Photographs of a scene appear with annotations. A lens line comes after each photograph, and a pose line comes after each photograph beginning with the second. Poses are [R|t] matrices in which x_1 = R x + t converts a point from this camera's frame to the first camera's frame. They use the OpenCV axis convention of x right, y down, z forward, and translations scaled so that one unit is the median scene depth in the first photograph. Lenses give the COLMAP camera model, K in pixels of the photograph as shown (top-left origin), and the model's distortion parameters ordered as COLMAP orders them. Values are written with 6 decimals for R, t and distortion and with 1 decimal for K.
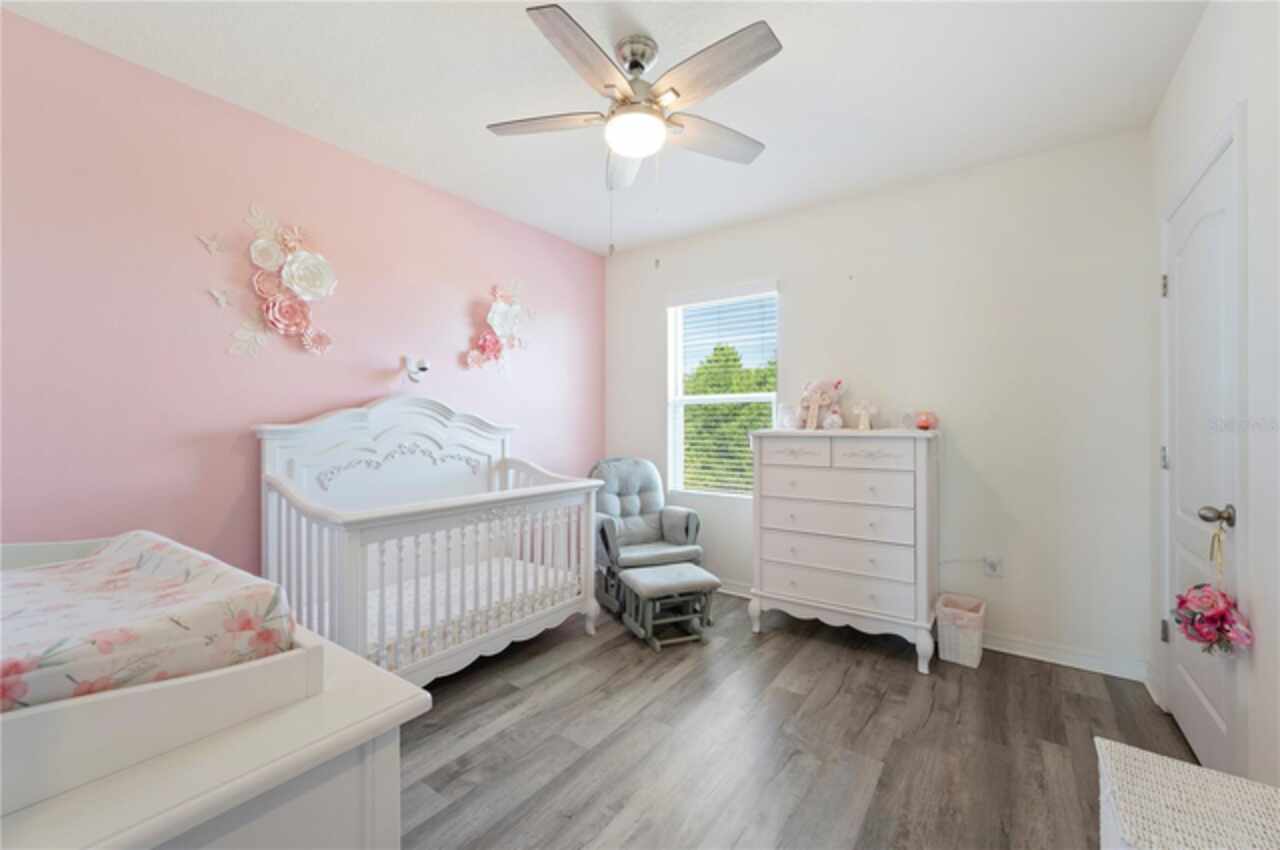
lens RADIAL K [[509.7, 0, 639.1], [0, 509.7, 420.2], [0, 0, 1]] dist [-0.000220, -0.000353]
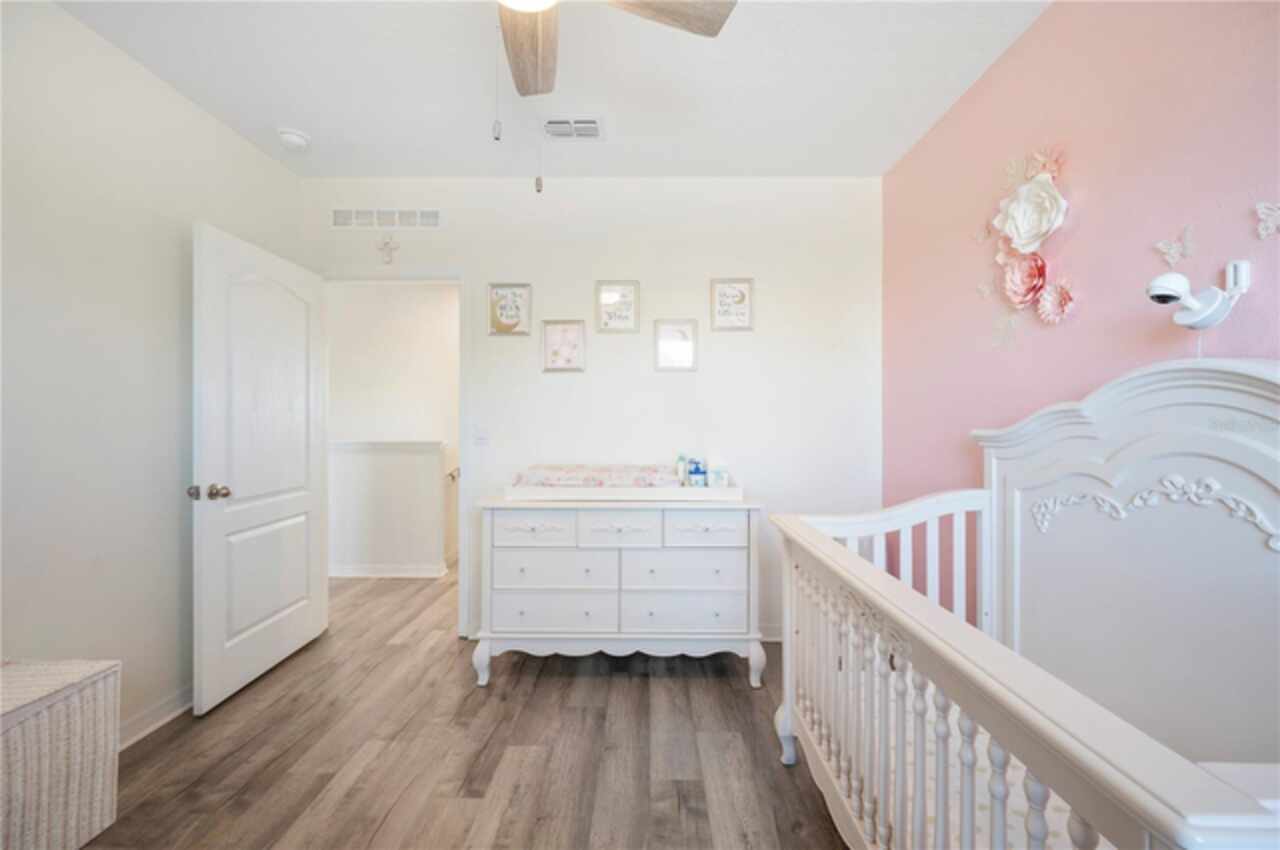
lens RADIAL K [[509.7, 0, 639.1], [0, 509.7, 420.2], [0, 0, 1]] dist [-0.000220, -0.000353]
pose [[-0.819092, -0.005362, -0.573637, 0.192717], [-0.002133, 0.999978, -0.006303, 0.001950], [0.573658, -0.003939, -0.819086, 1.330193]]
